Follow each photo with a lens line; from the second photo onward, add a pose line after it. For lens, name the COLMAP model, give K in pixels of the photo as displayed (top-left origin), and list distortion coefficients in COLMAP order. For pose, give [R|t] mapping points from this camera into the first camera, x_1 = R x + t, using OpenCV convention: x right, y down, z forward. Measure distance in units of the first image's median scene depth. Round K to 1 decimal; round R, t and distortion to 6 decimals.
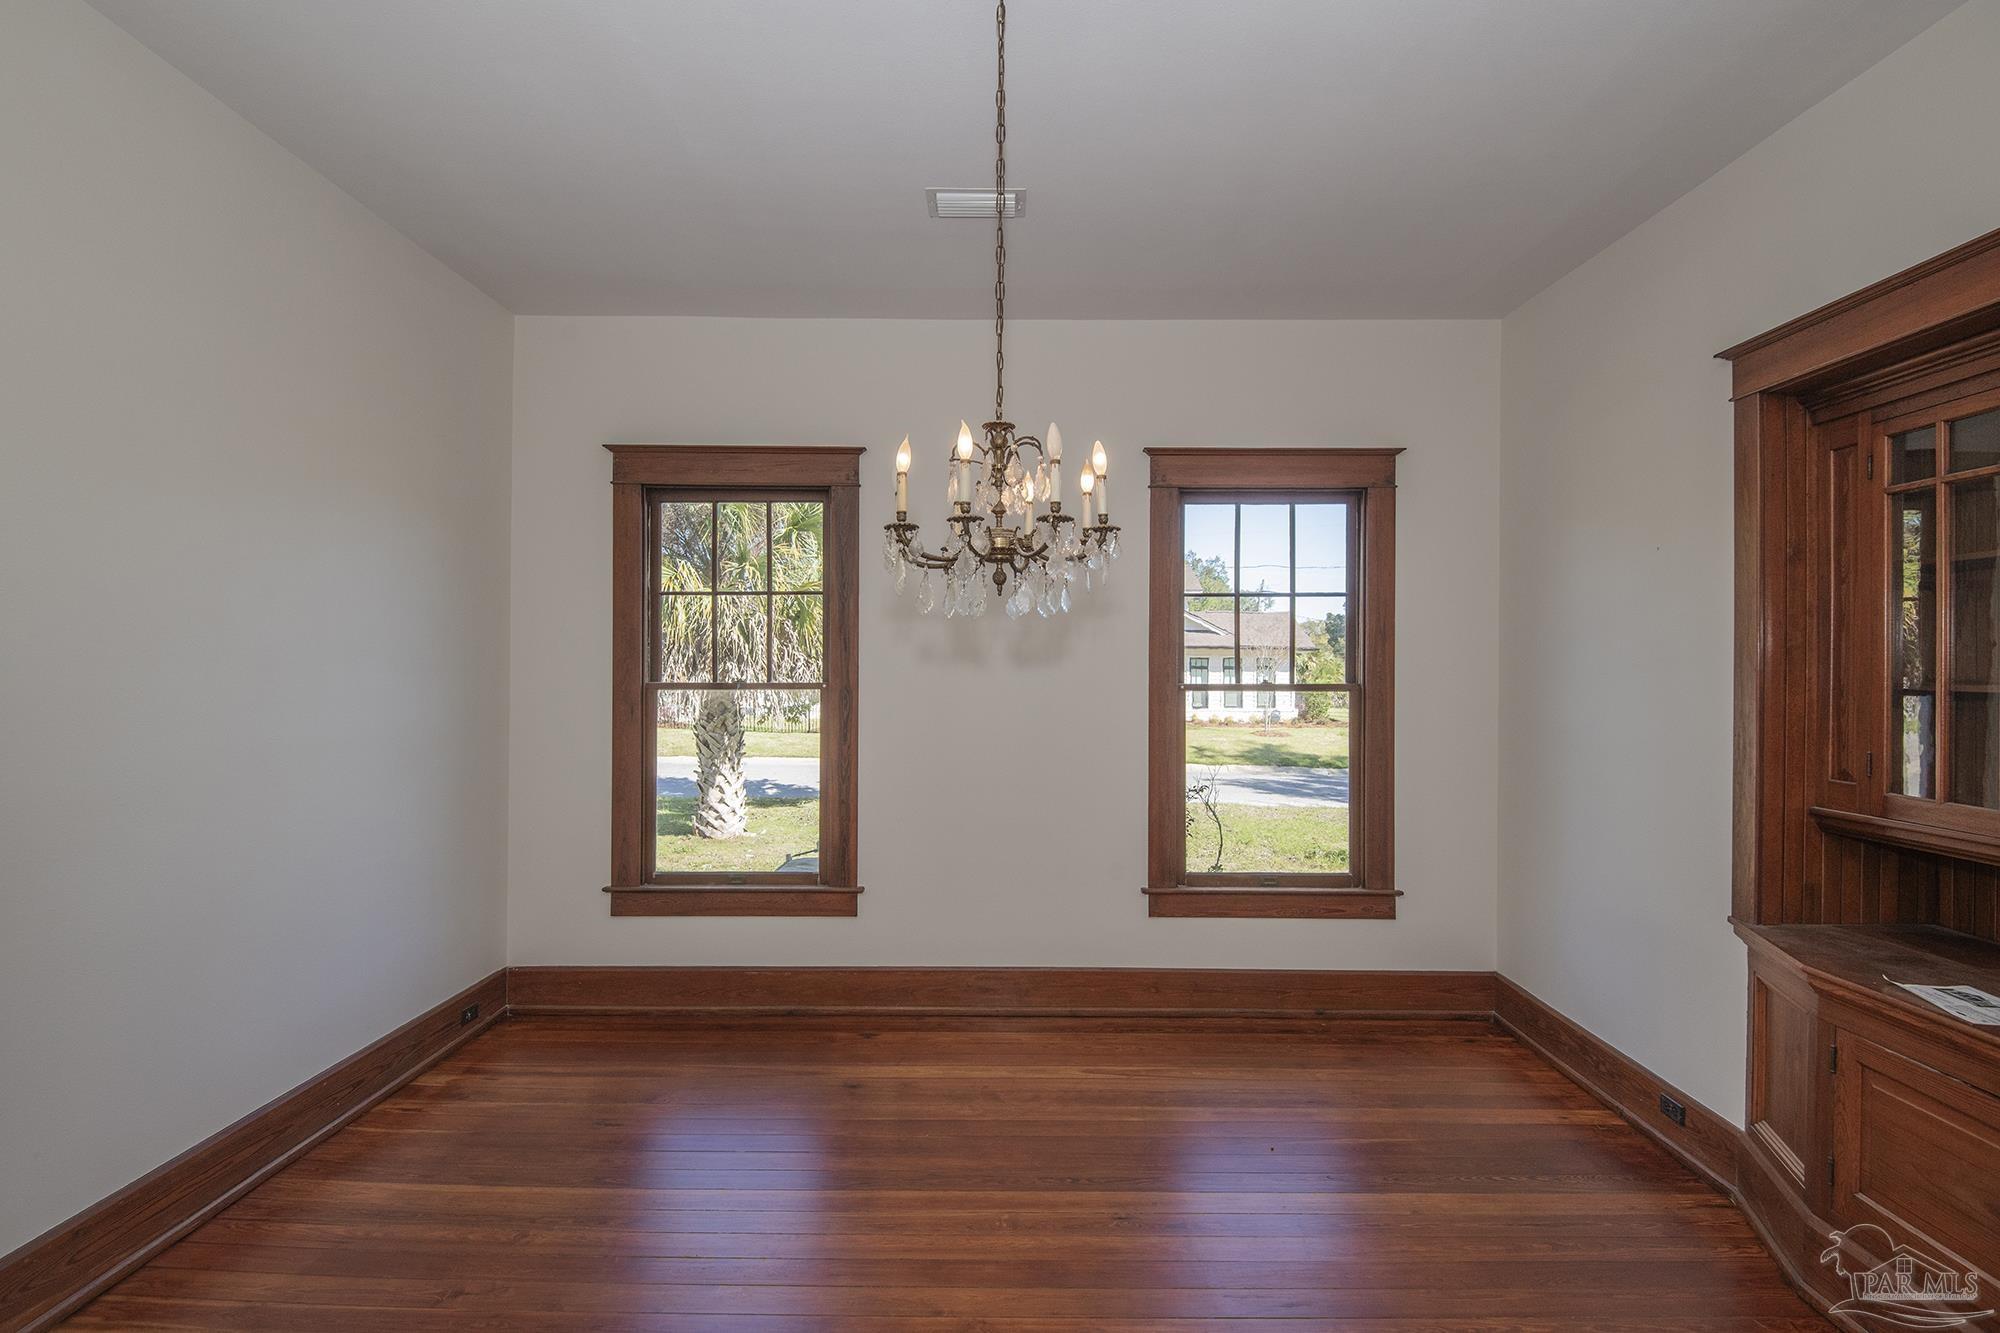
lens RADIAL K [[910.5, 0, 1000.0], [0, 910.5, 666.5], [0, 0, 1]] dist [0.021351, -0.019012]
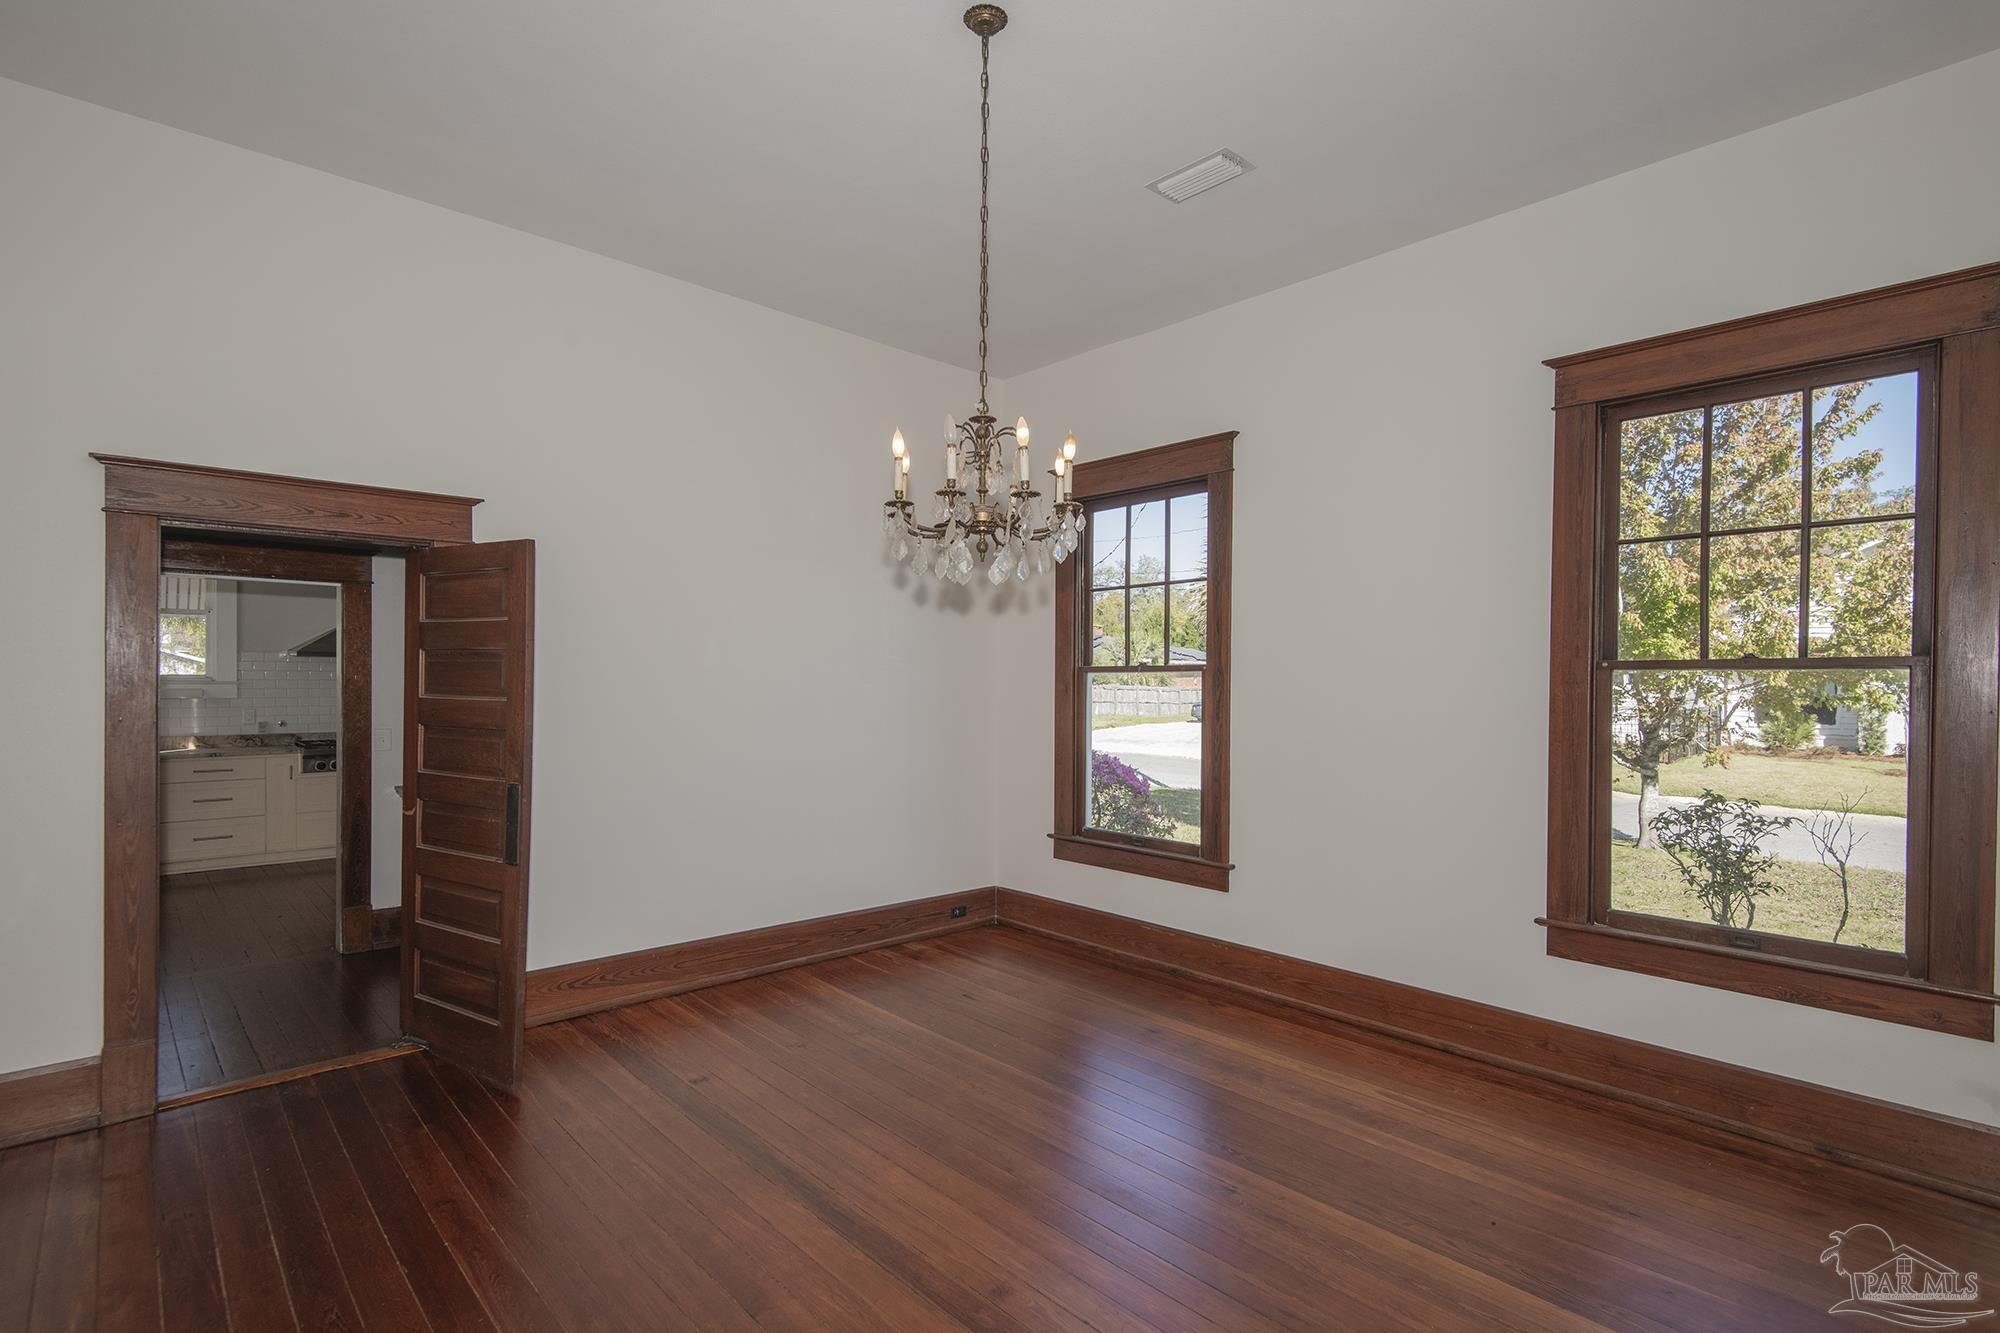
lens RADIAL K [[960.9, 0, 999.0], [0, 960.9, 693.4], [0, 0, 1]] dist [0.047211, -0.032029]
pose [[0.679396, 0.009796, -0.733706, 0.463064], [-0.003221, 0.999941, 0.010368, 0.040592], [0.733764, -0.004681, 0.679388, 0.076528]]
